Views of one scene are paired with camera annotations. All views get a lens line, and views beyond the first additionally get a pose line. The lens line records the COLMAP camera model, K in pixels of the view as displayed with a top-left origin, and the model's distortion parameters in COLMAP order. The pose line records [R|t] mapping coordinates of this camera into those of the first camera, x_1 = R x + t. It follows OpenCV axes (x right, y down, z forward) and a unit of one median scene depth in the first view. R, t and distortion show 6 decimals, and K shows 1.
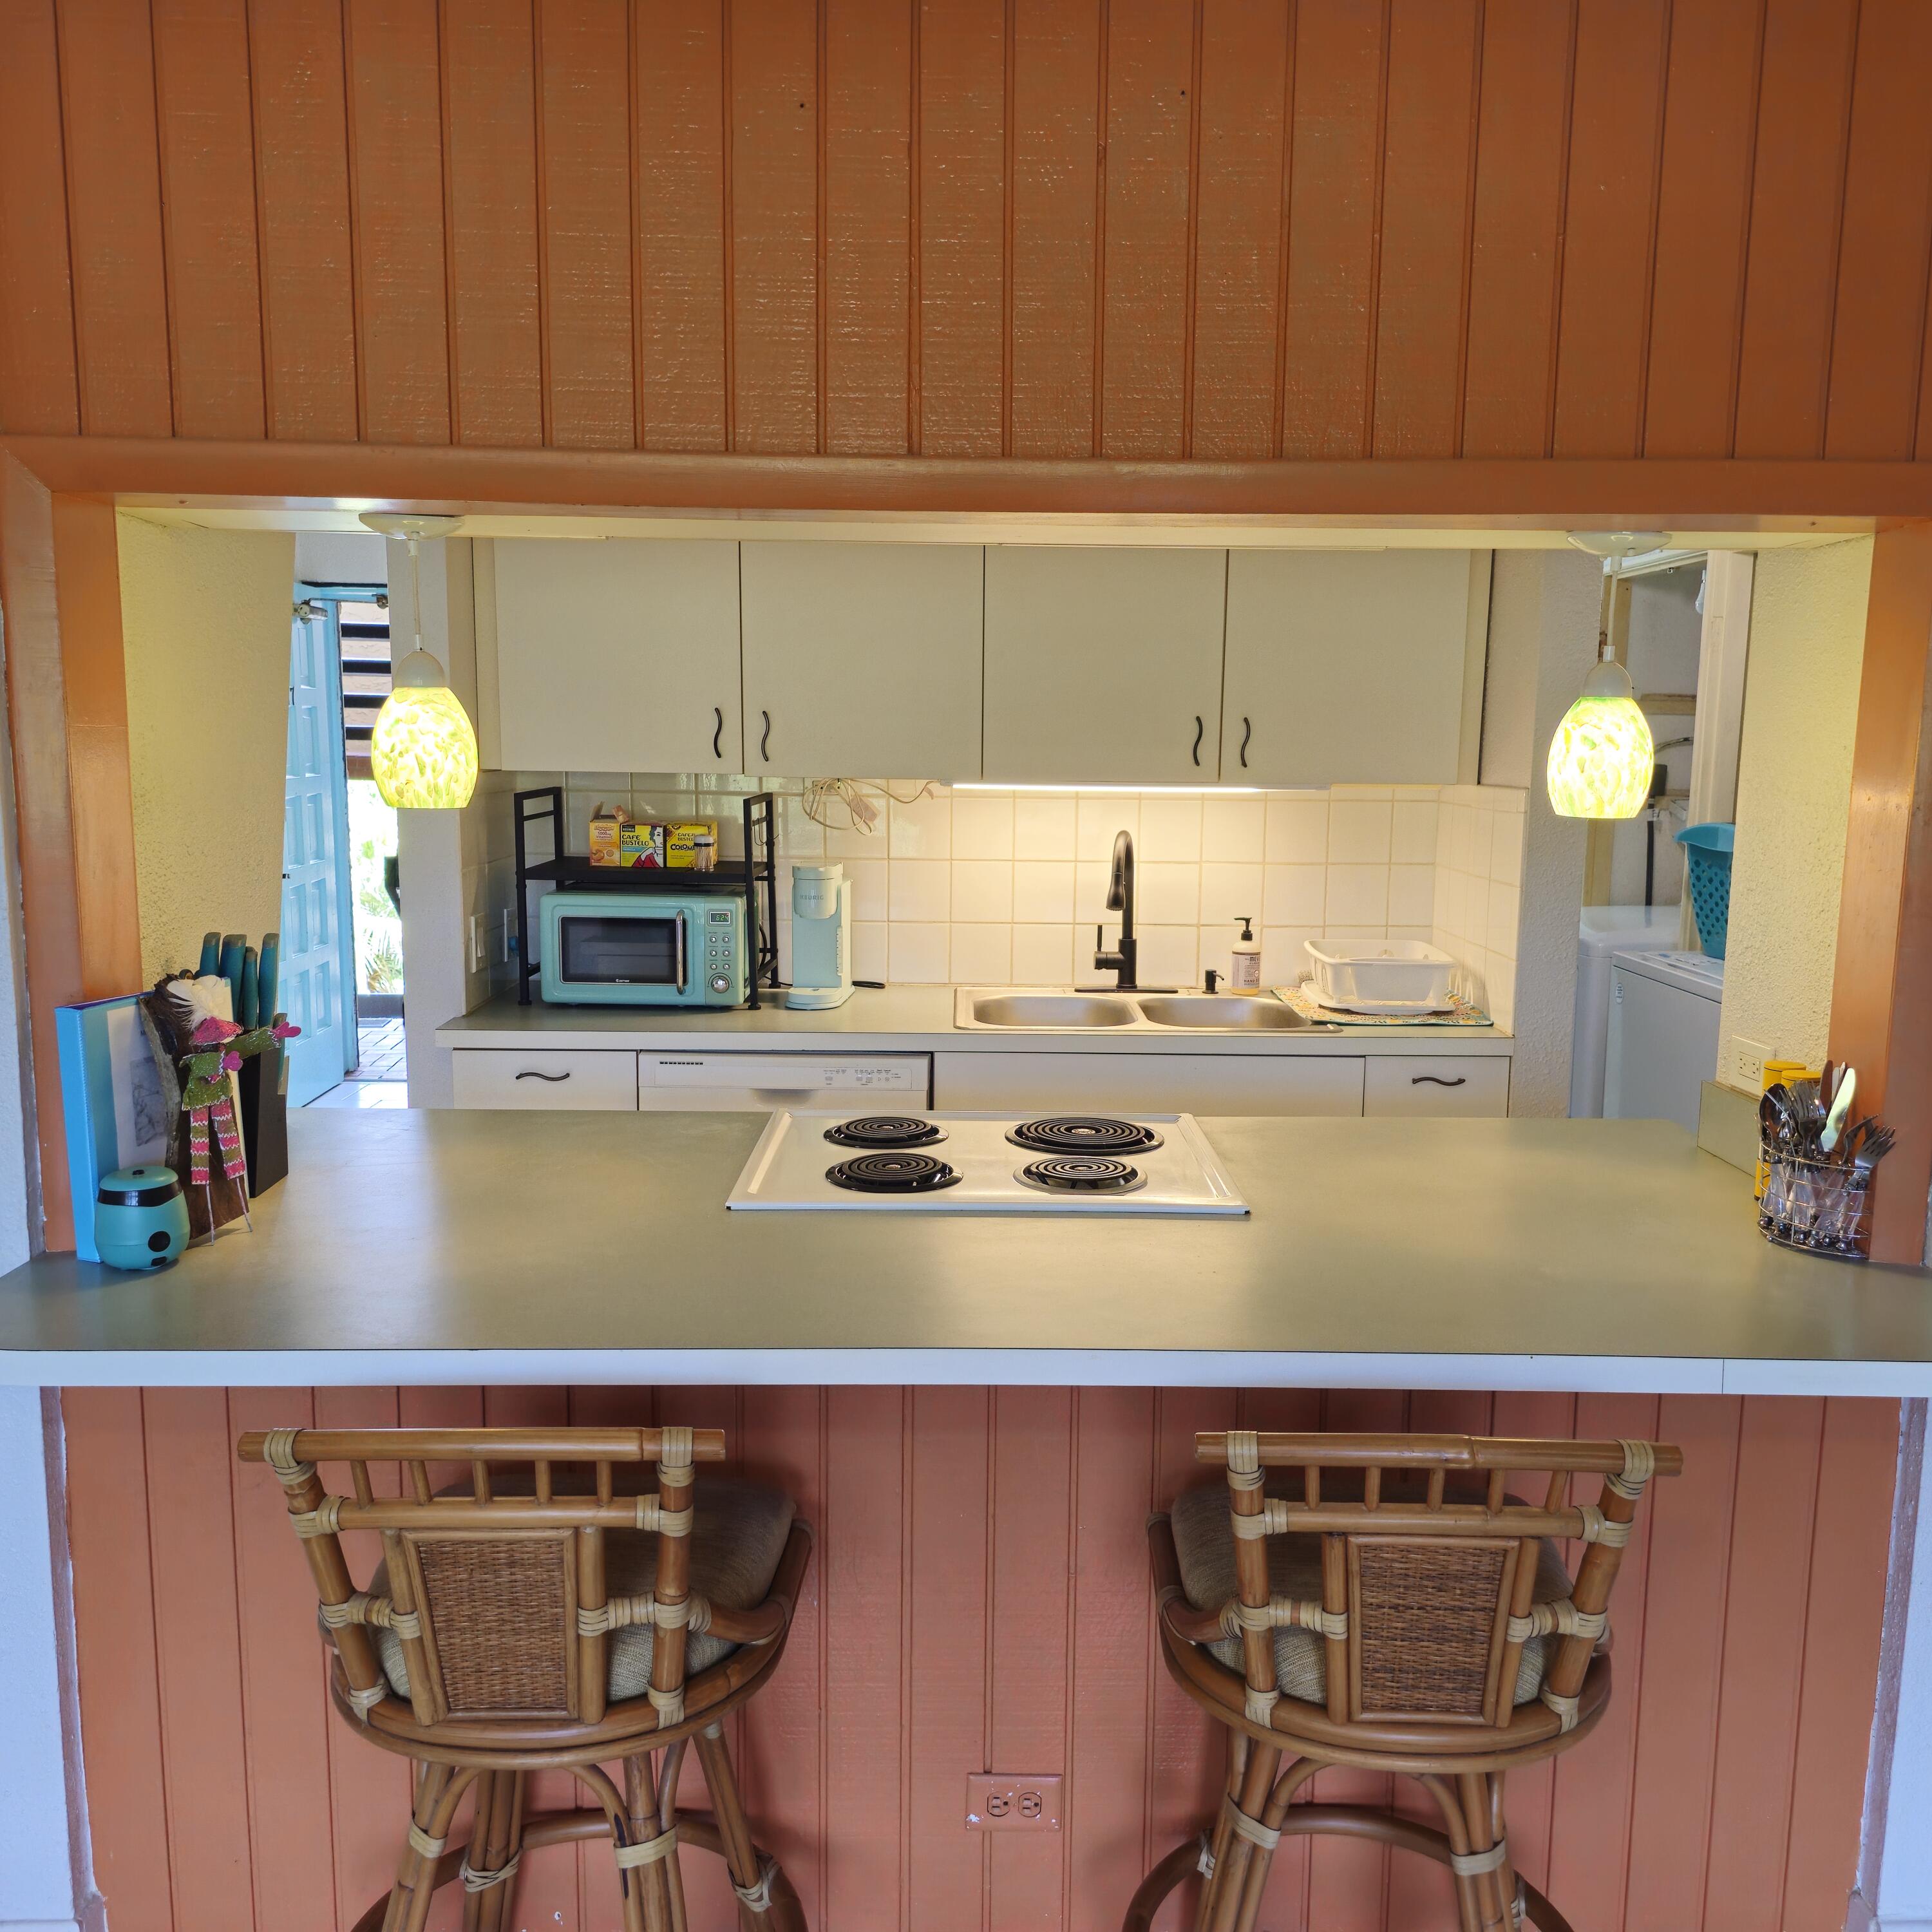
lens RADIAL K [[1694.0, 0, 997.1], [0, 1694.0, 982.3], [0, 0, 1]] dist [0.061891, -0.060220]
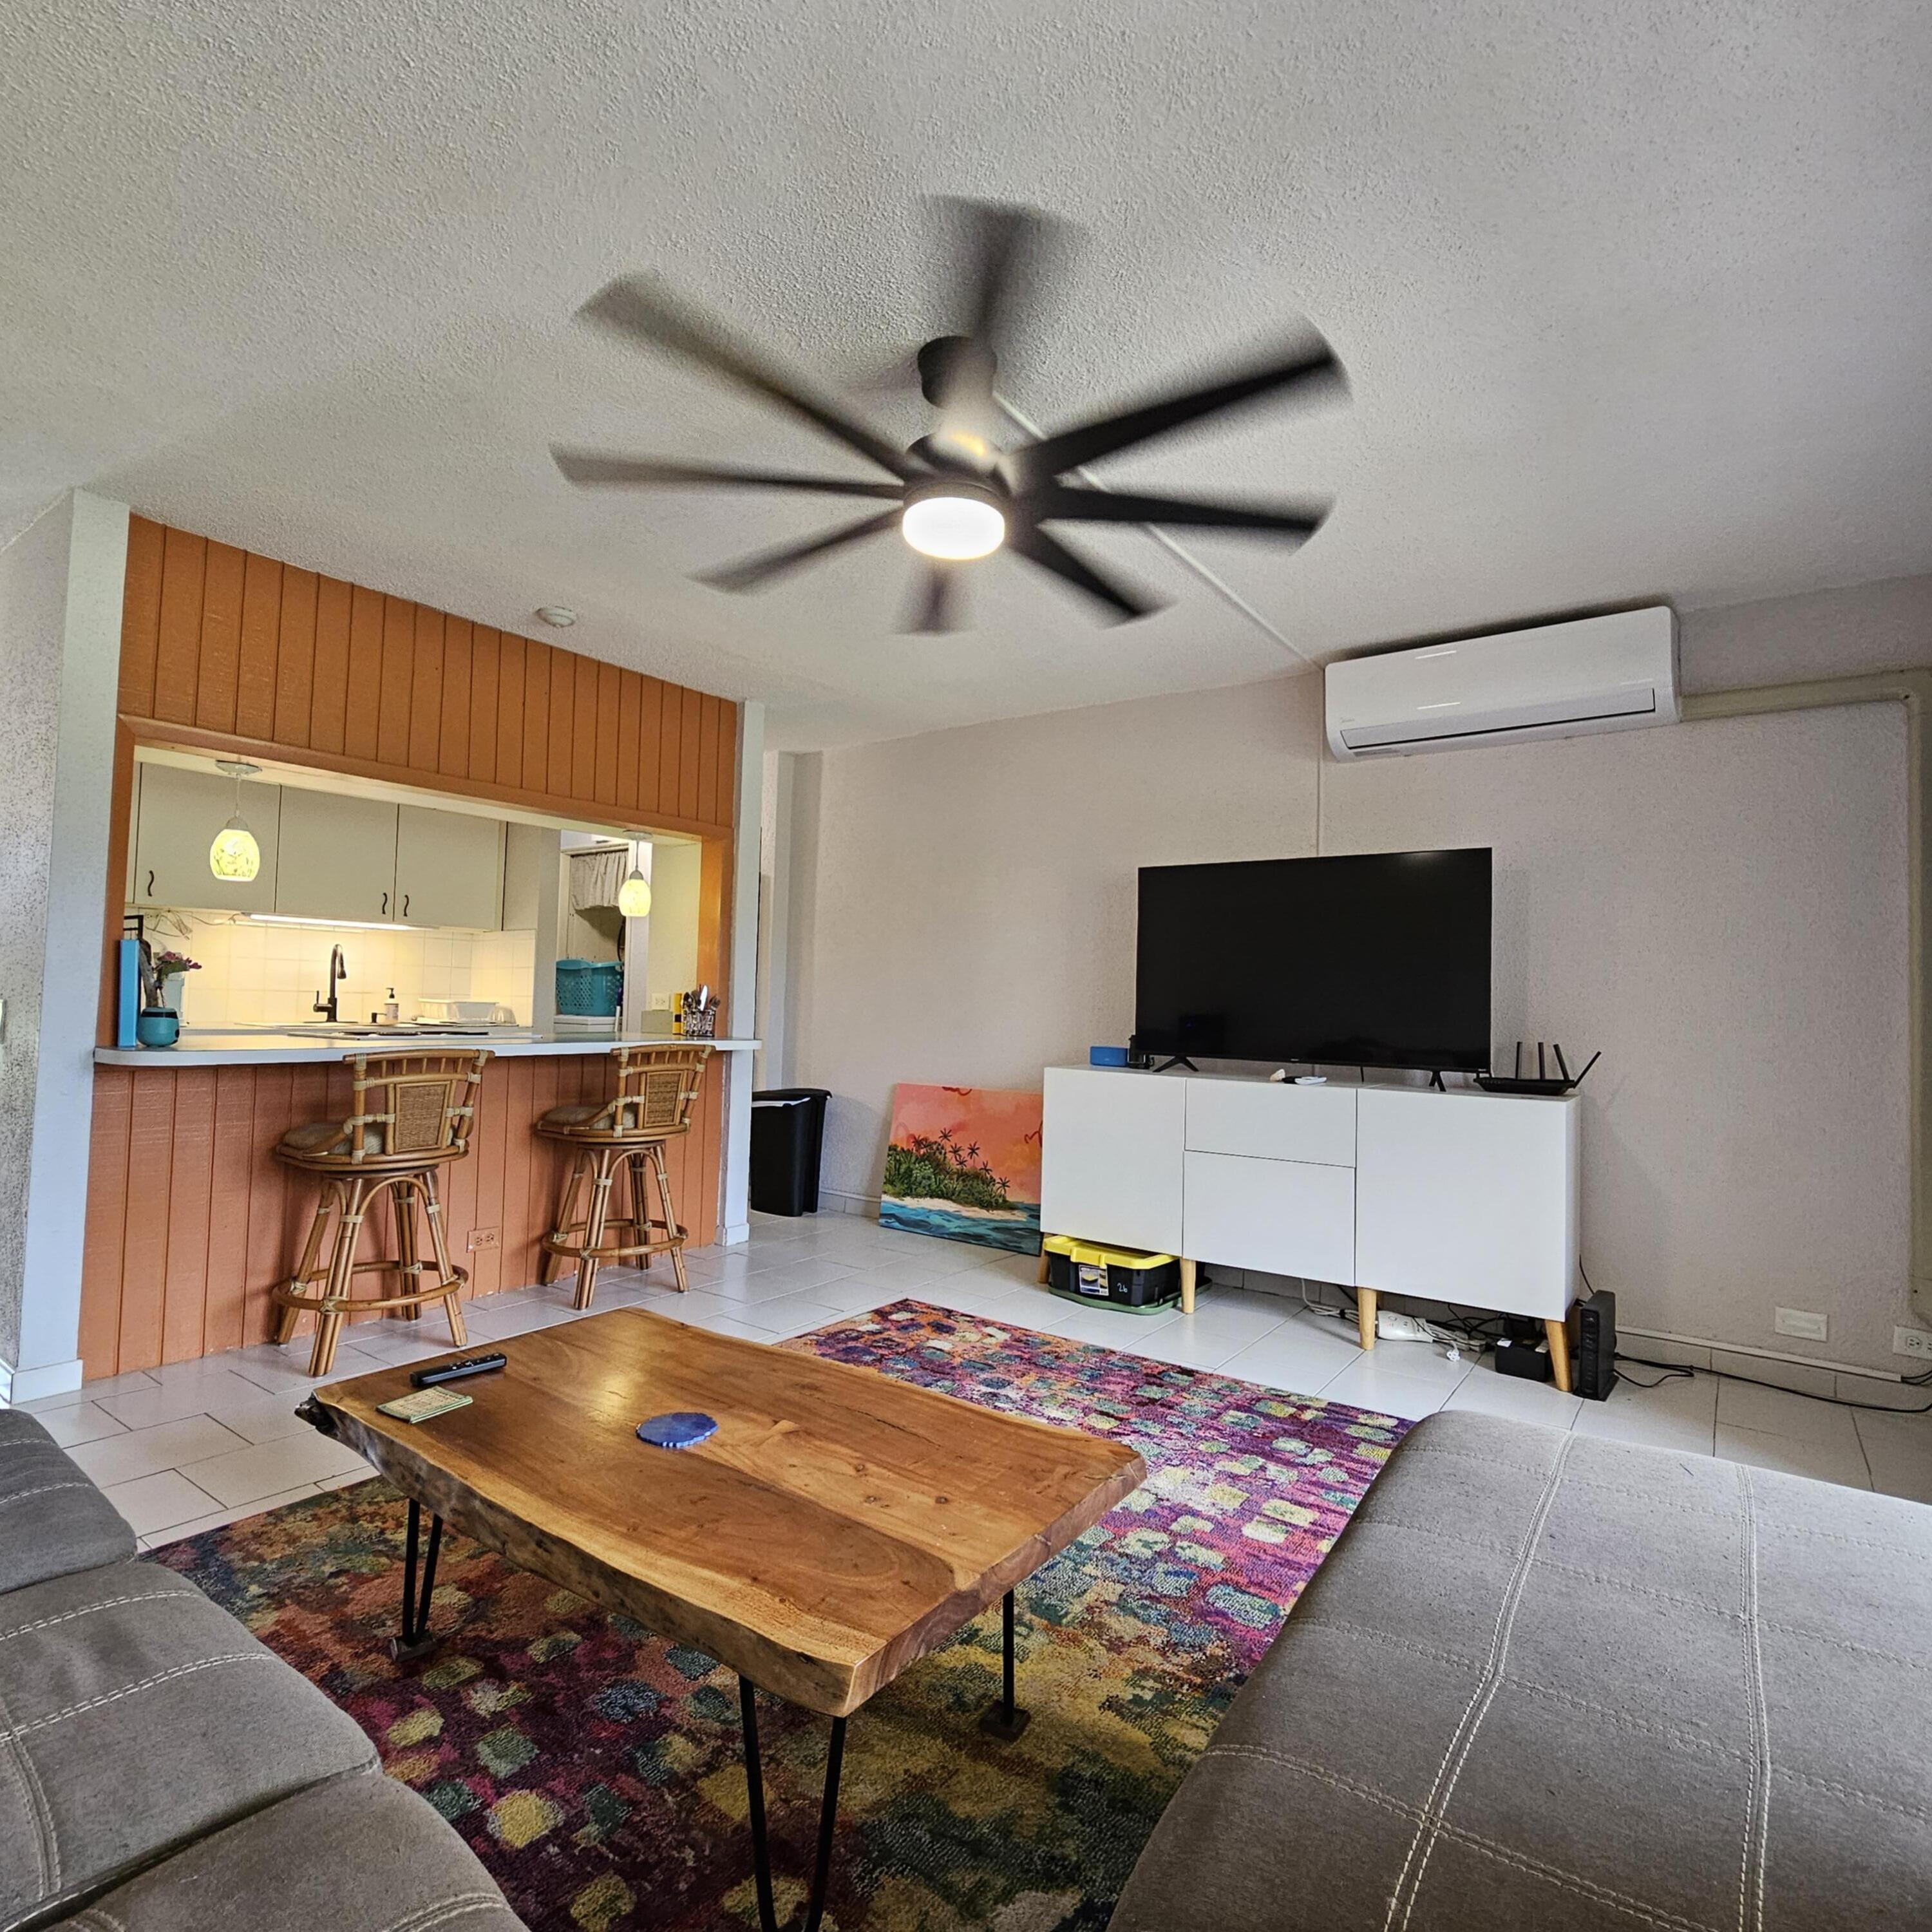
lens RADIAL K [[1057.9, 0, 976.2], [0, 1057.9, 954.5], [0, 0, 1]] dist [-0.001888, 0.000795]
pose [[0.602722, 0.039434, 0.796977, -0.519793], [0.100966, 0.986982, -0.125192, 0.177492], [-0.791538, 0.155923, 0.590894, -0.433392]]
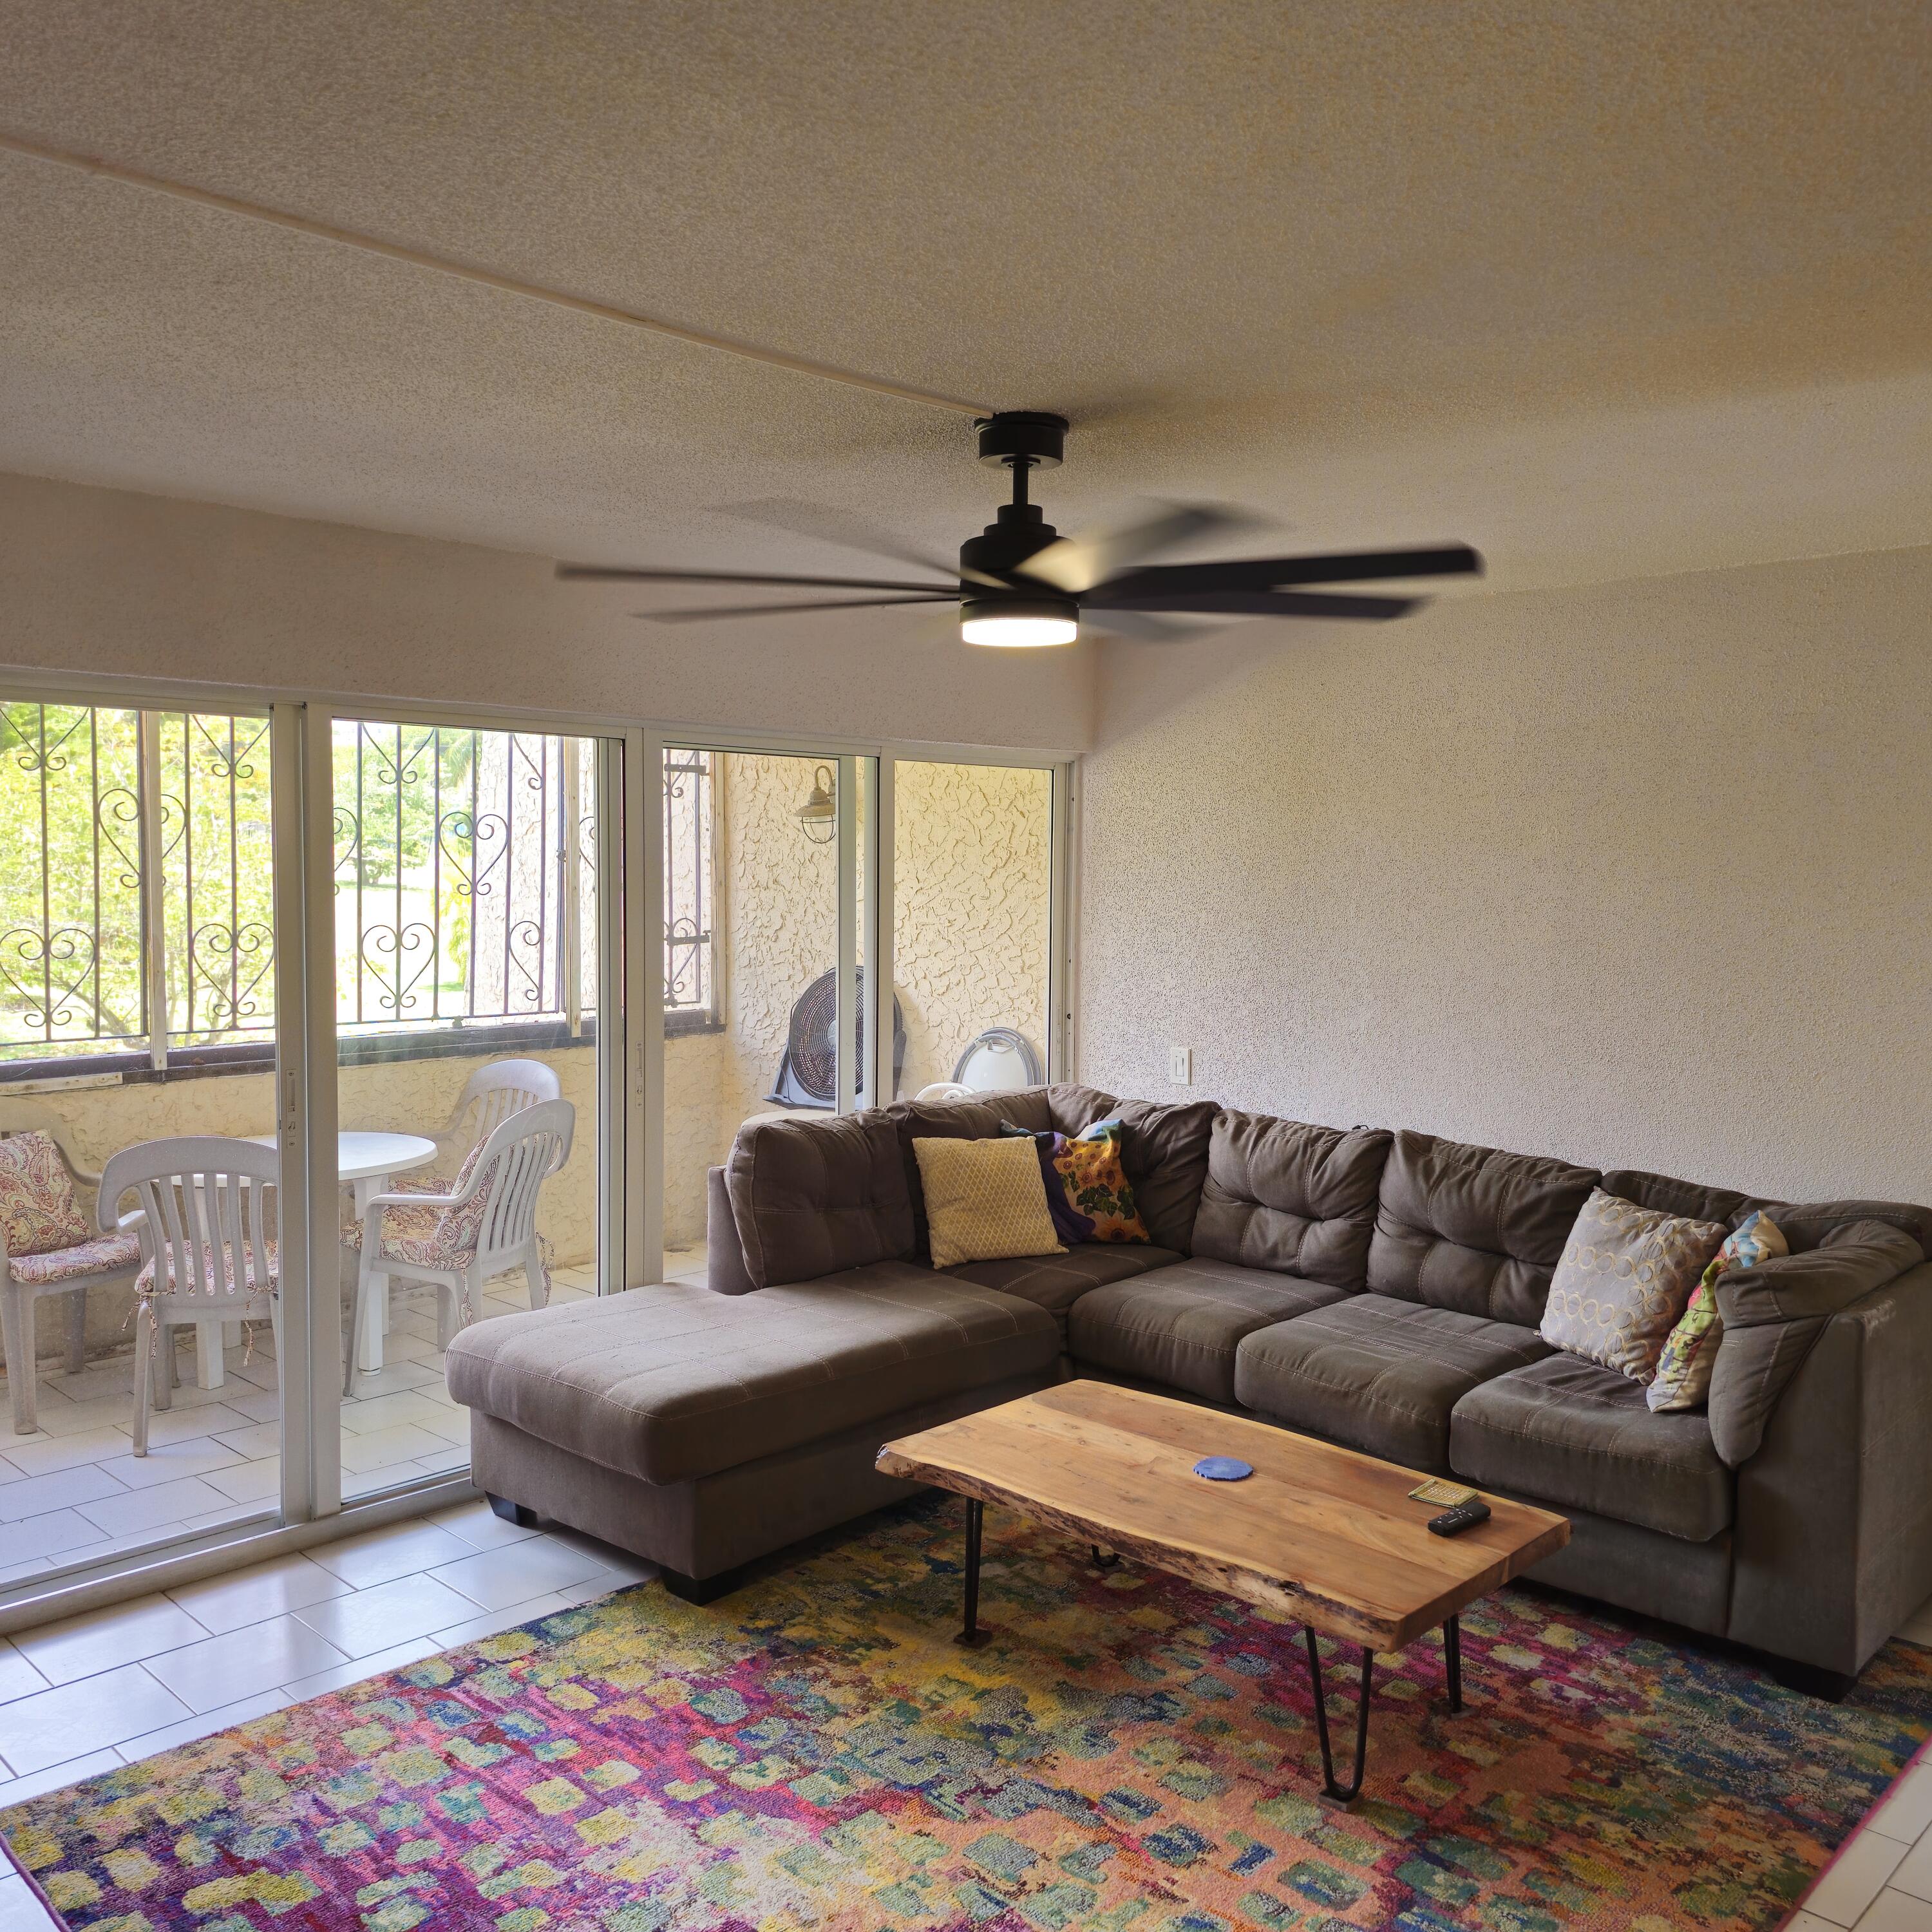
lens RADIAL K [[1694.0, 0, 999.5], [0, 1694.0, 979.2], [0, 0, 1]] dist [0.061891, -0.060220]
pose [[-0.707308, 0.032778, -0.706146, 0.486082], [-0.122947, 0.977996, 0.168546, -0.095314], [0.696132, 0.206033, -0.687714, 0.444749]]
